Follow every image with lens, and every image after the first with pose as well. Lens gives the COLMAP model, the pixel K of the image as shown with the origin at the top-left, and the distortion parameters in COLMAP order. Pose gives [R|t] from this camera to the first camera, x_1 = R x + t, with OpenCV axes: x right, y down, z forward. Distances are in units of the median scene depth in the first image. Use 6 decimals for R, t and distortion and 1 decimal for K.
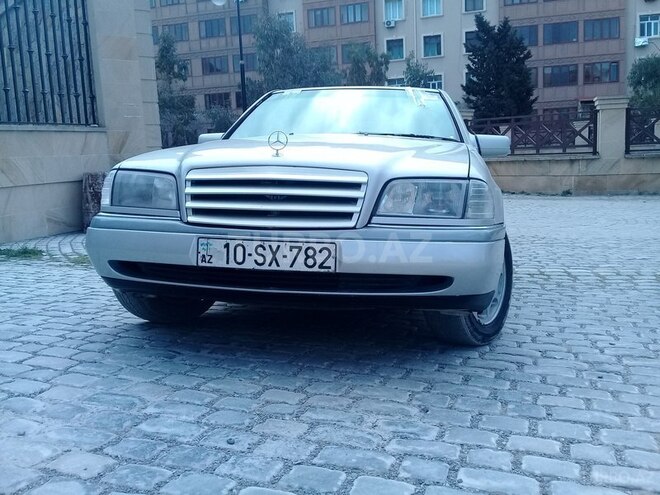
lens RADIAL K [[613.3, 0, 328.1], [0, 613.3, 246.8], [0, 0, 1]] dist [0.008234, 0.000000]
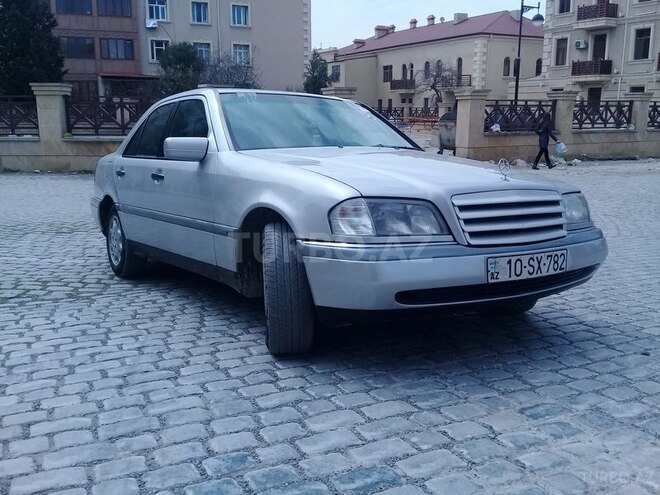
lens RADIAL K [[613.3, 0, 327.1], [0, 613.3, 250.6], [0, 0, 1]] dist [0.008234, 0.000000]
pose [[0.721396, -0.118282, 0.682347, -1.174460], [0.083906, 0.992976, 0.083421, -0.145068], [-0.687421, -0.002927, 0.726253, 0.392934]]
